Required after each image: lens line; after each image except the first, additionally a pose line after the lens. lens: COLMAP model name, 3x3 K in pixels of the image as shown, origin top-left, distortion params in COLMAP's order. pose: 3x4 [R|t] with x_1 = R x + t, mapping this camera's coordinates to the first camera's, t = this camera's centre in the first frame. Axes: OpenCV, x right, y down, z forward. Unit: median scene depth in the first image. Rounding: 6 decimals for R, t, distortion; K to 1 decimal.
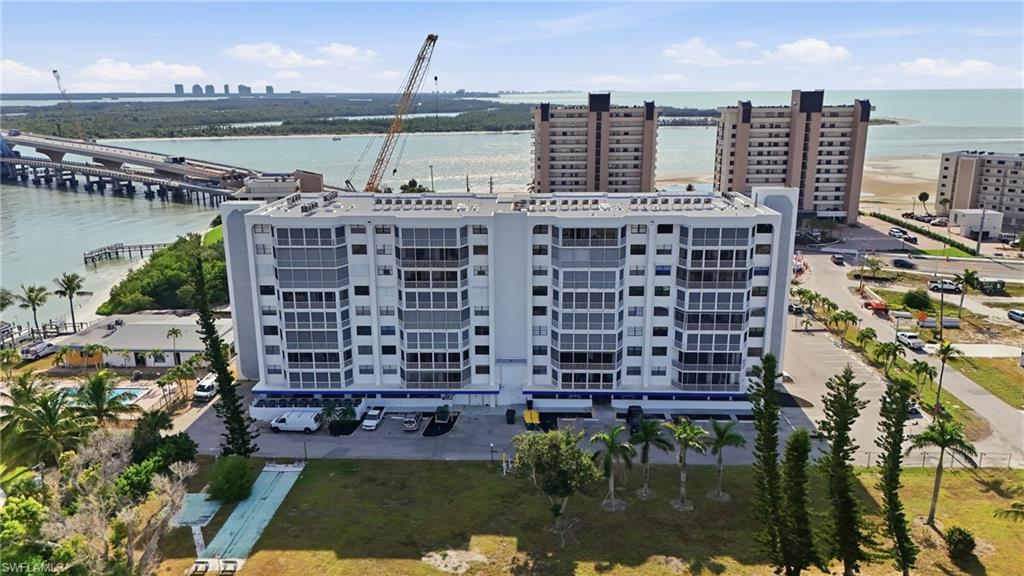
lens RADIAL K [[782.9, 0, 511.9], [0, 782.9, 309.4], [0, 0, 1]] dist [0.005161, -0.002057]
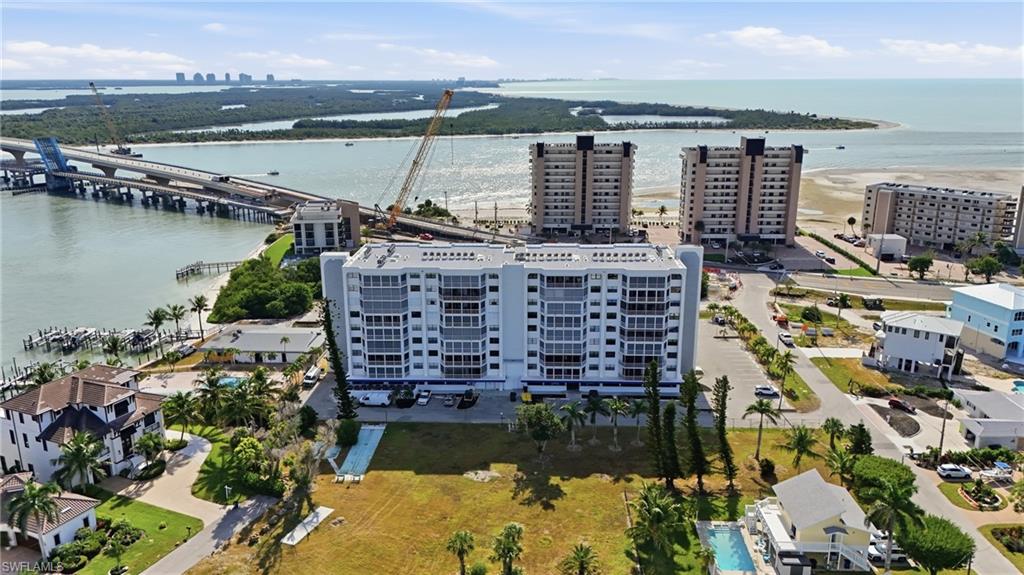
lens RADIAL K [[782.9, 0, 511.9], [0, 782.9, 308.9], [0, 0, 1]] dist [0.005161, -0.002057]
pose [[0.999996, 0.002839, 0.000542, -0.004731], [-0.002846, 0.999891, 0.014453, -0.054091], [-0.000501, -0.014455, 0.999895, -0.498867]]
